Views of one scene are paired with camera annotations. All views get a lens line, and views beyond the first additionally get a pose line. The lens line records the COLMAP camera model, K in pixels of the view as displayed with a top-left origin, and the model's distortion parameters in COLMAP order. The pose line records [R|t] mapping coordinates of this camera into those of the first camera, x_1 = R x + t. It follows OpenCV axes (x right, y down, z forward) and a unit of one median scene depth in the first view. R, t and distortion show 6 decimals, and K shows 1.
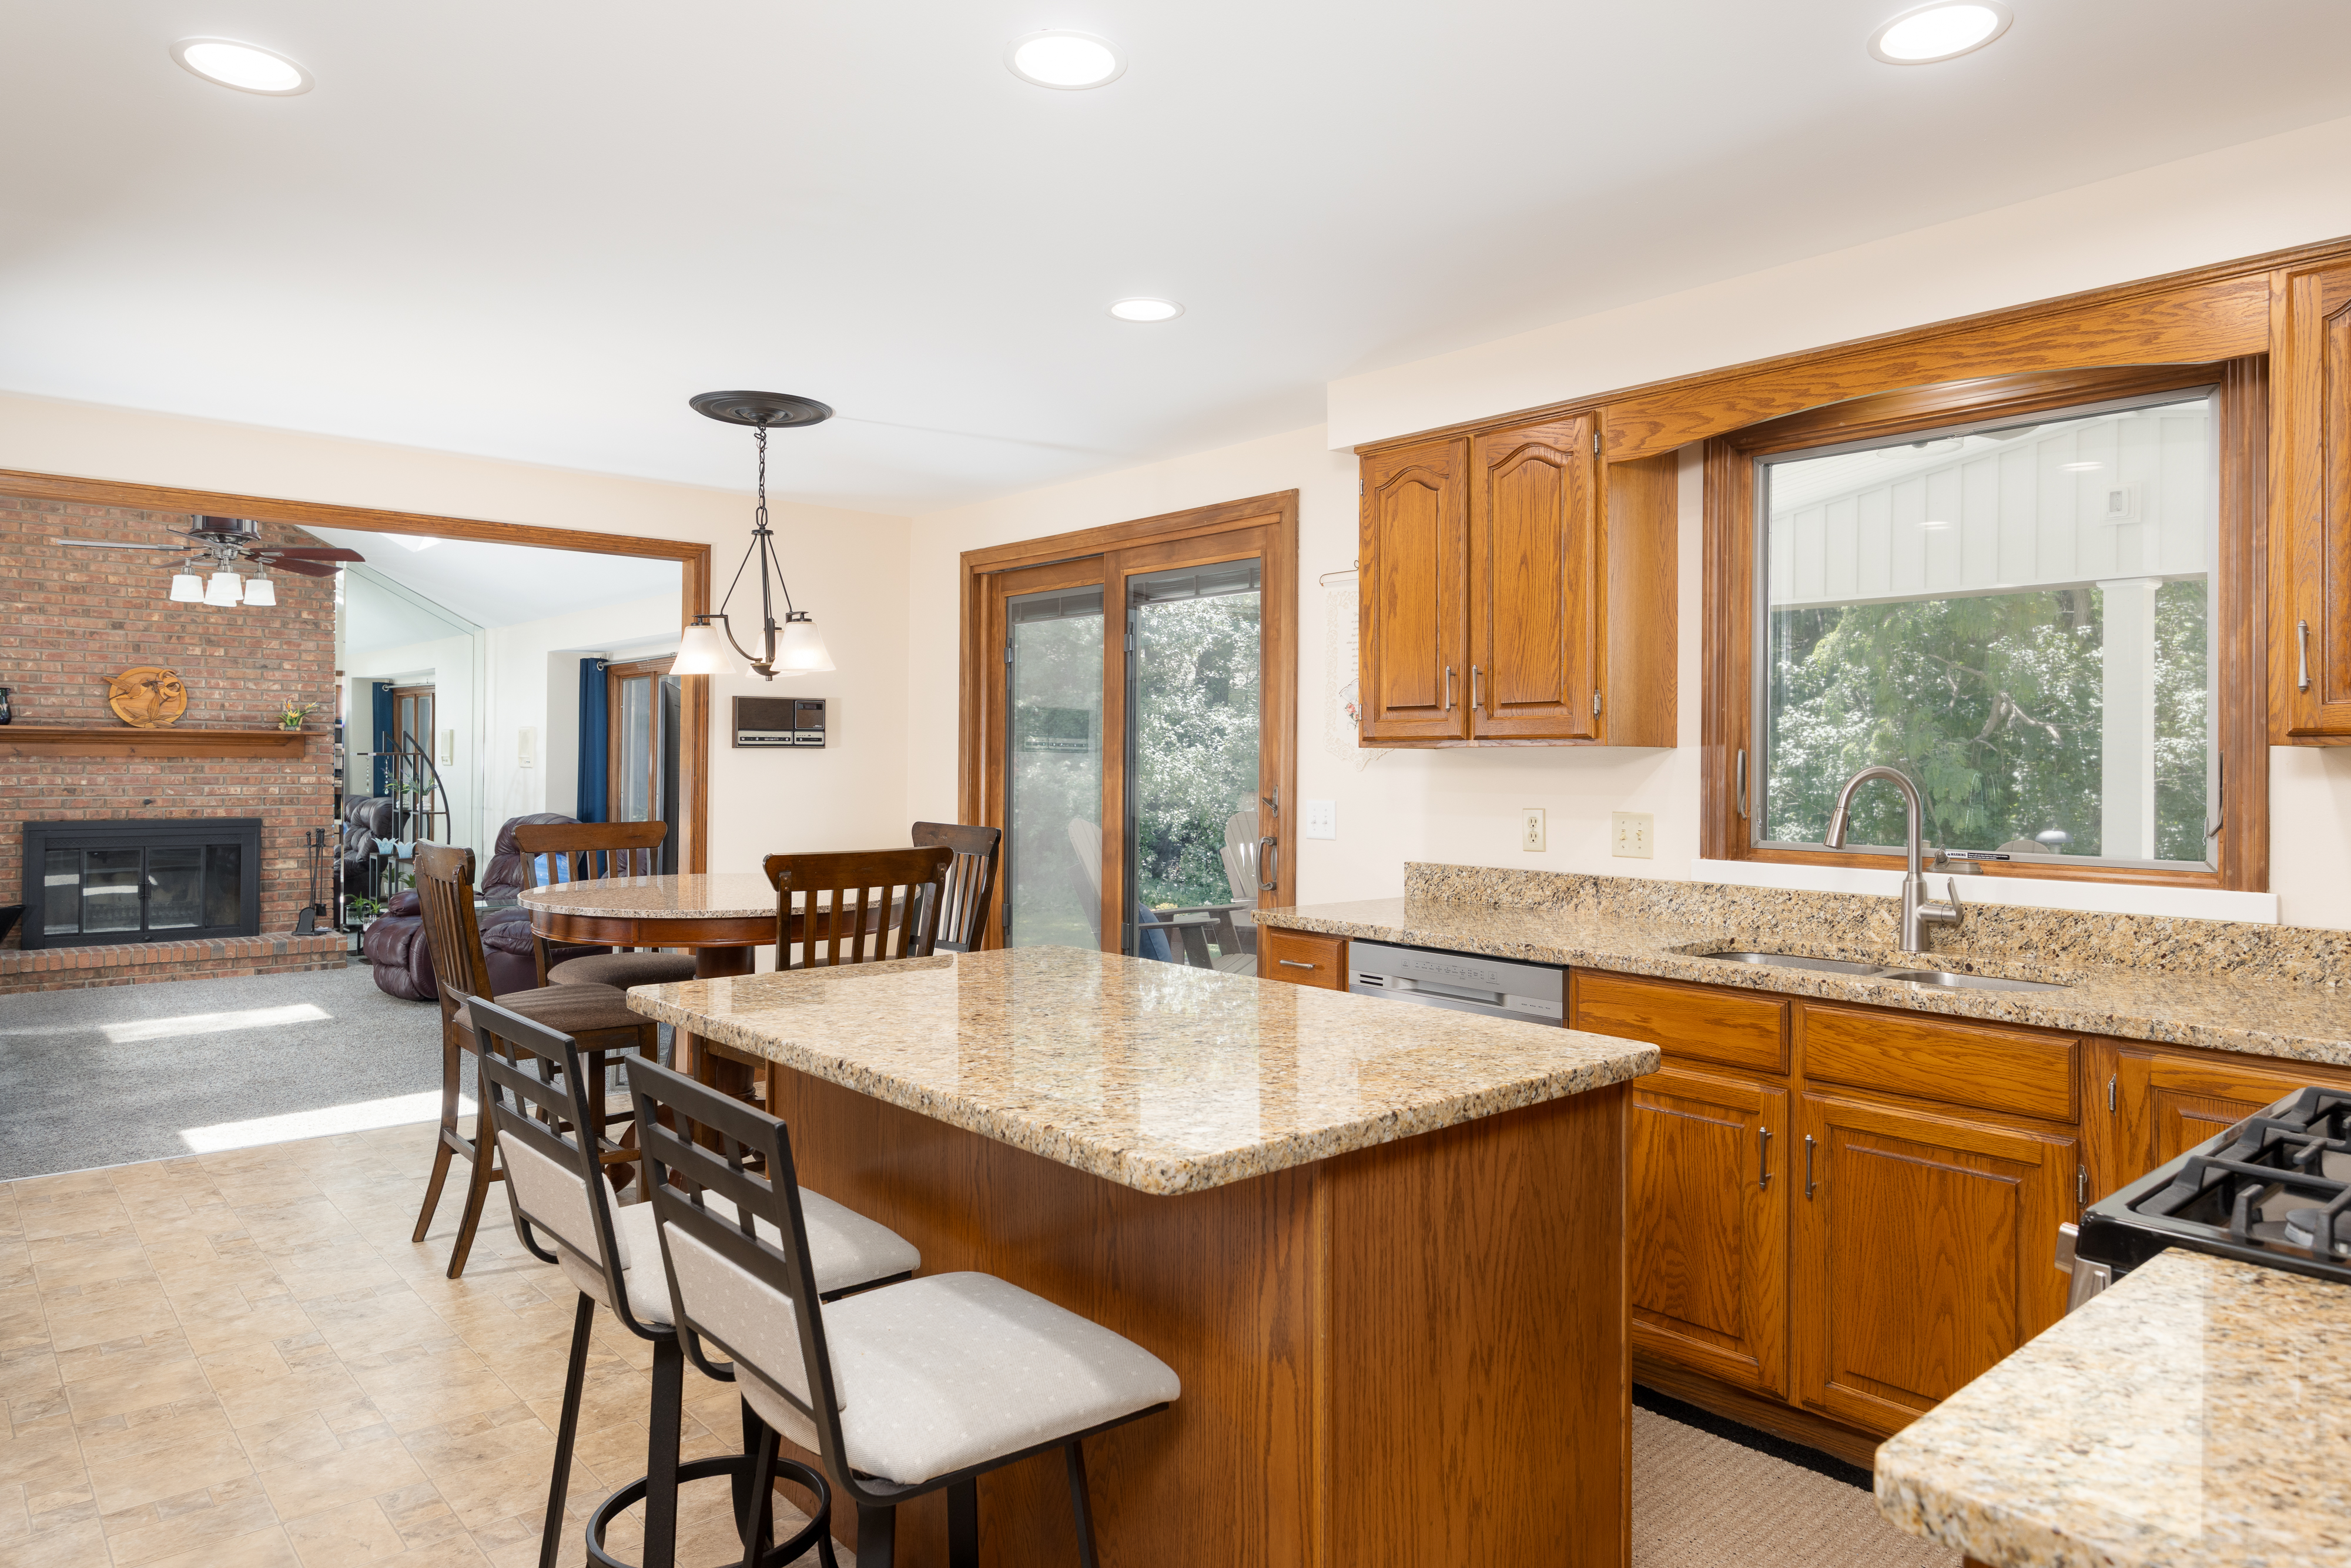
lens RADIAL K [[1468.1, 0, 1189.0], [0, 1468.1, 753.5], [0, 0, 1]] dist [0.000837, -0.001848]
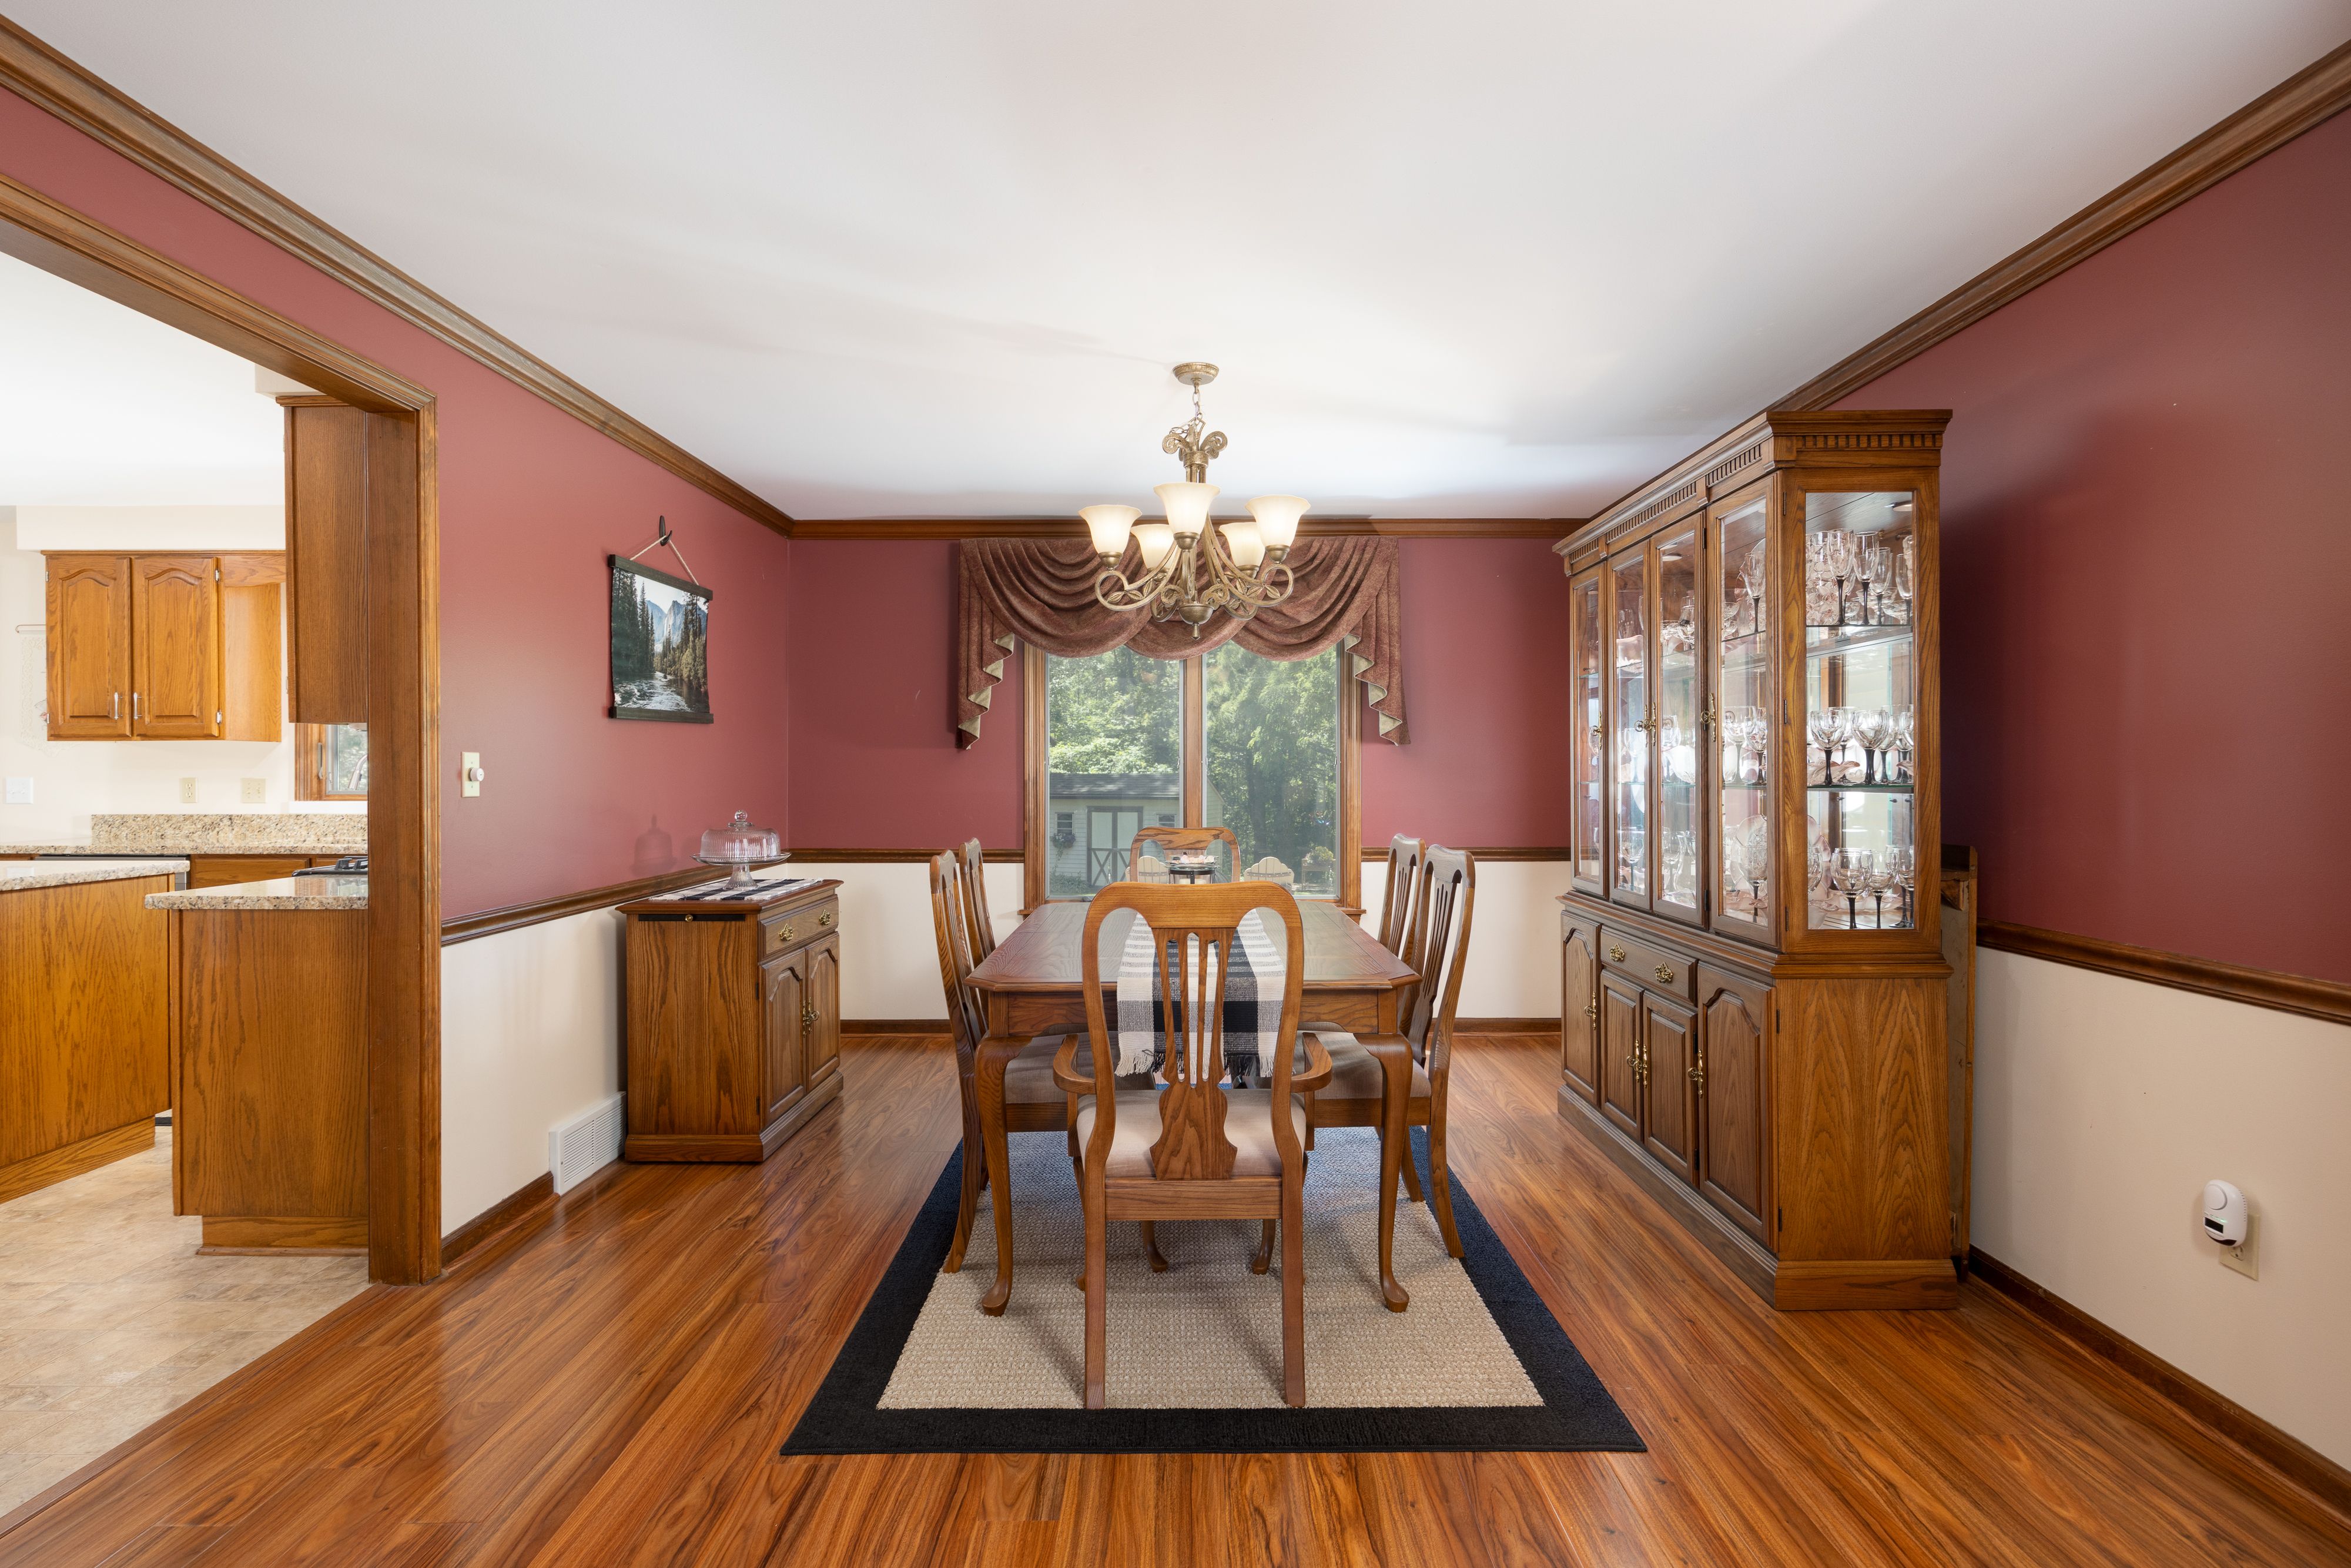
lens RADIAL K [[1176.8, 0, 1178.1], [0, 1176.8, 772.5], [0, 0, 1]] dist [-0.003079, 0.001458]
pose [[0.666696, -0.010168, 0.745261, -0.007863], [0.002123, 0.999929, 0.011743, 0.008704], [-0.745327, -0.006247, 0.666670, -0.375379]]
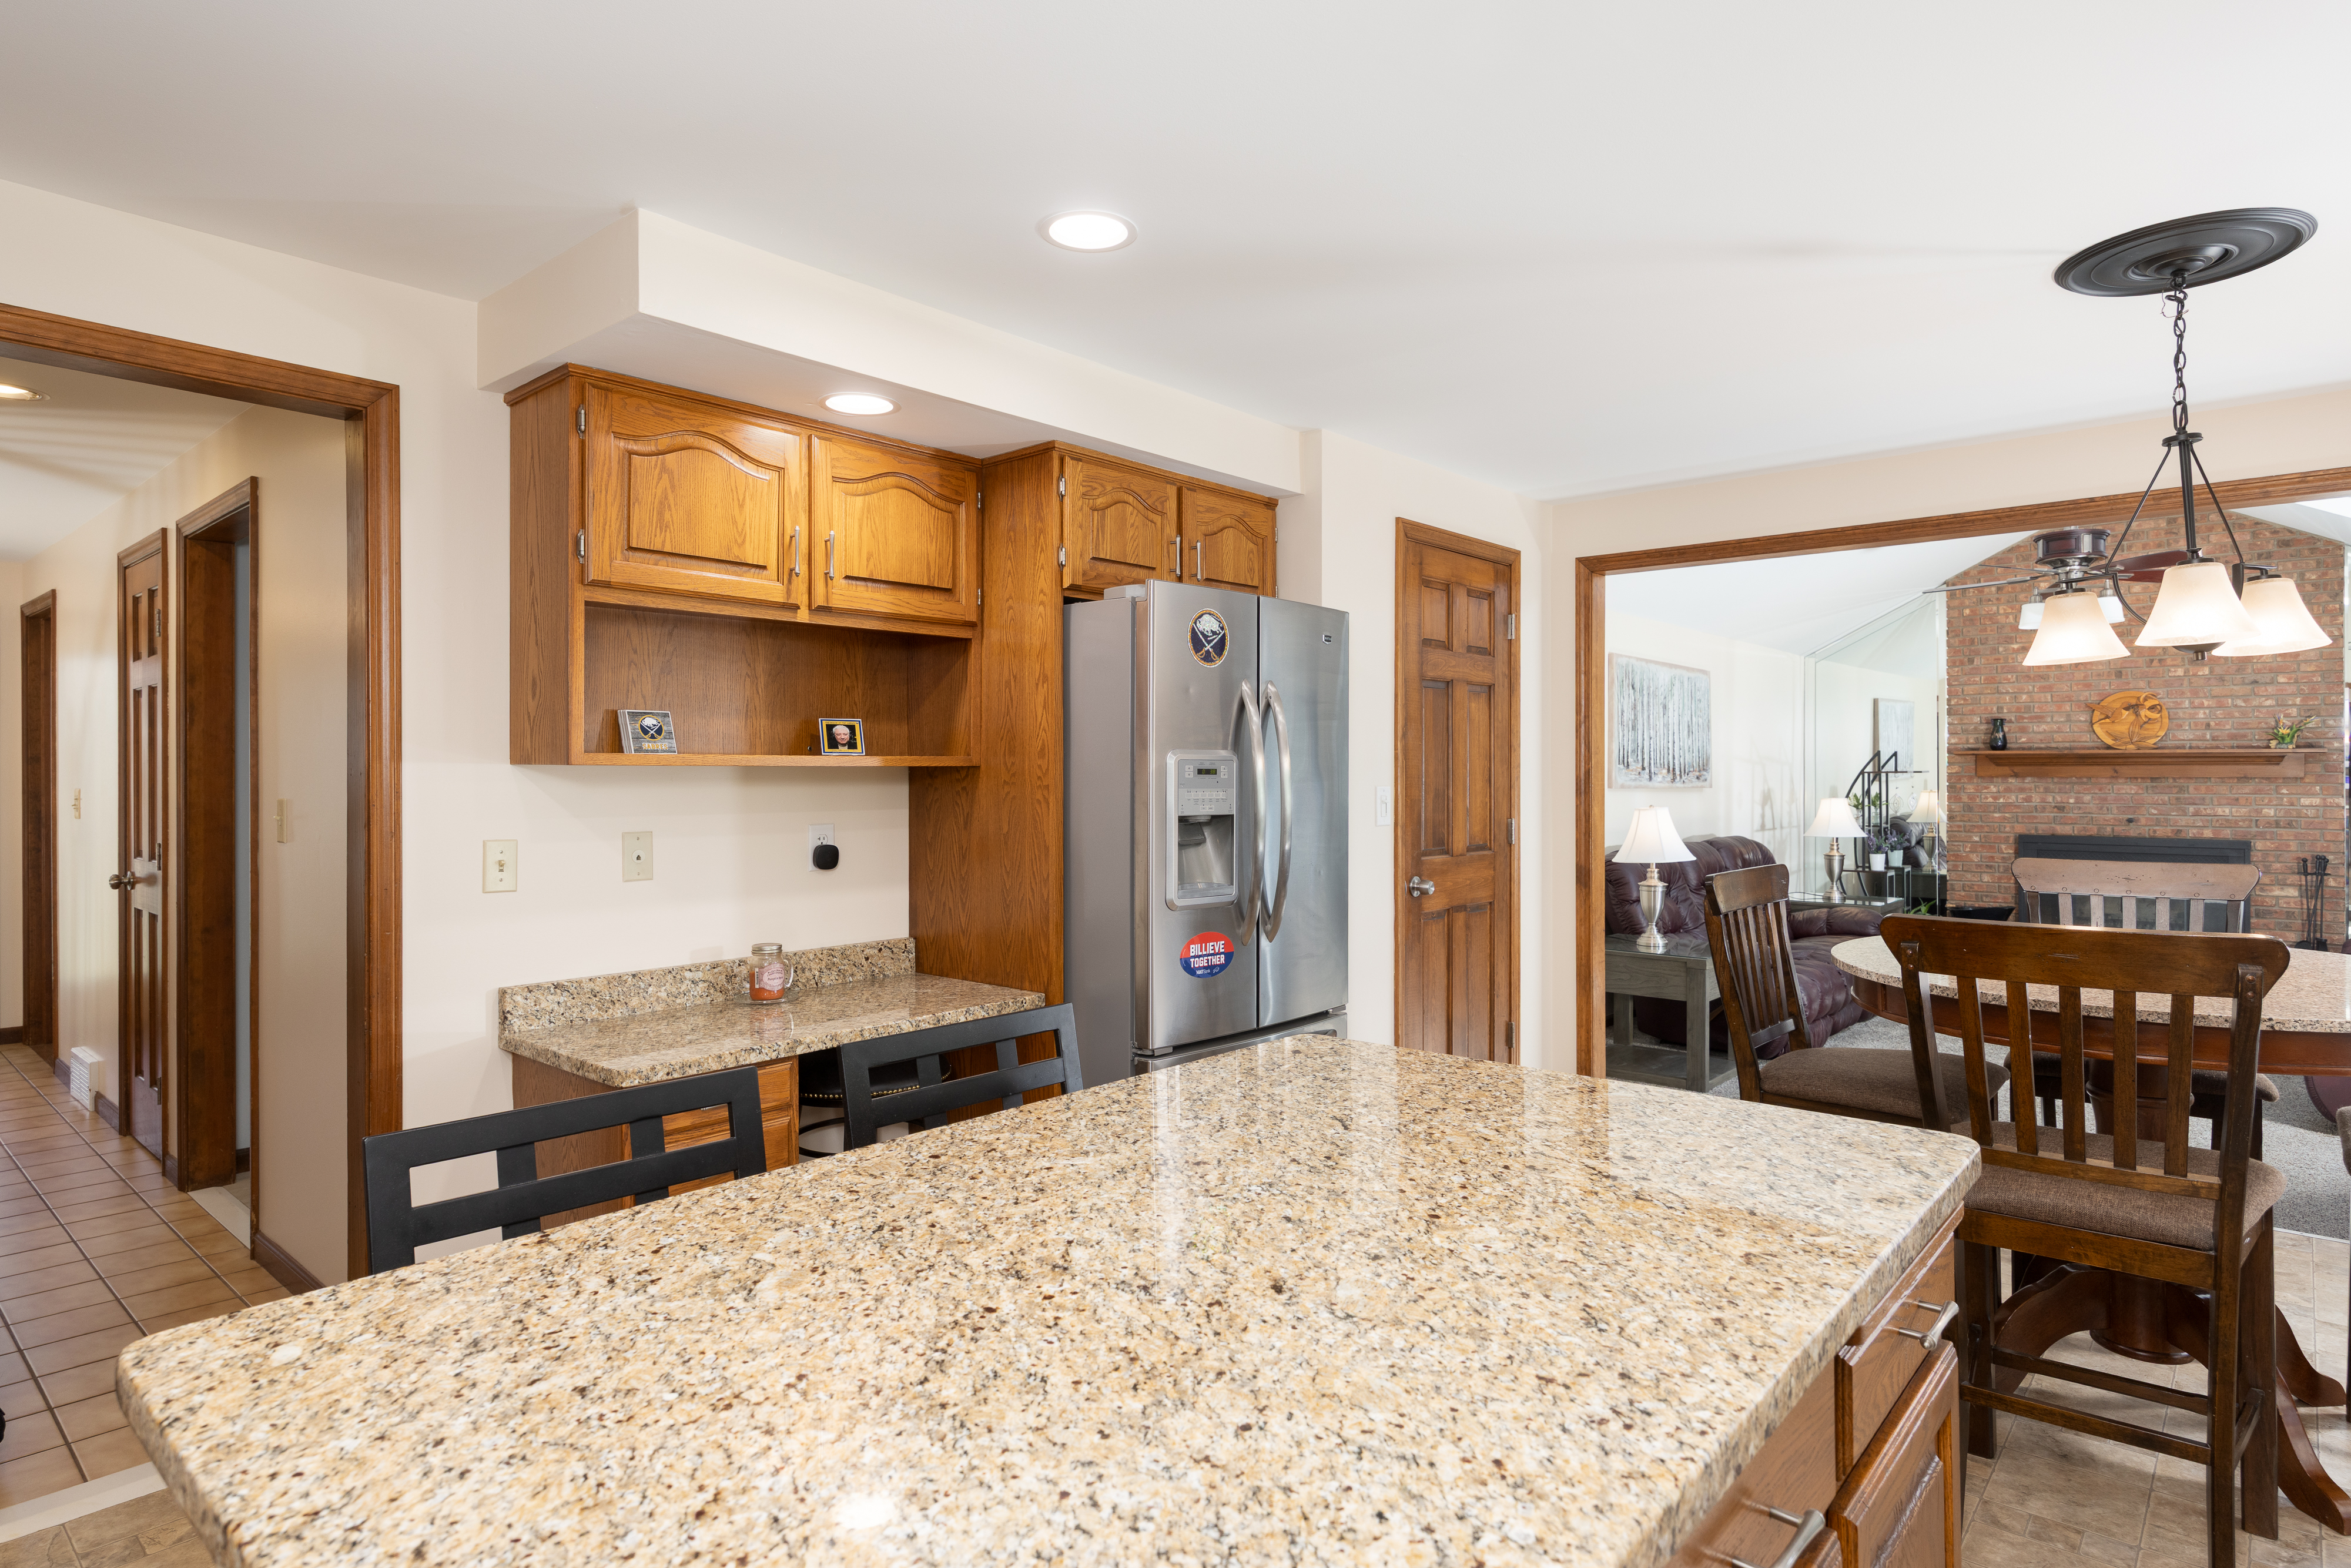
lens RADIAL K [[1259.4, 0, 1167.5], [0, 1259.4, 773.5], [0, 0, 1]] dist [-0.000485, 0.000674]
pose [[0.112134, -0.007154, -0.993667, 0.119827], [0.005694, 0.999962, -0.006556, 0.001756], [0.993677, -0.004923, 0.112170, 0.245592]]
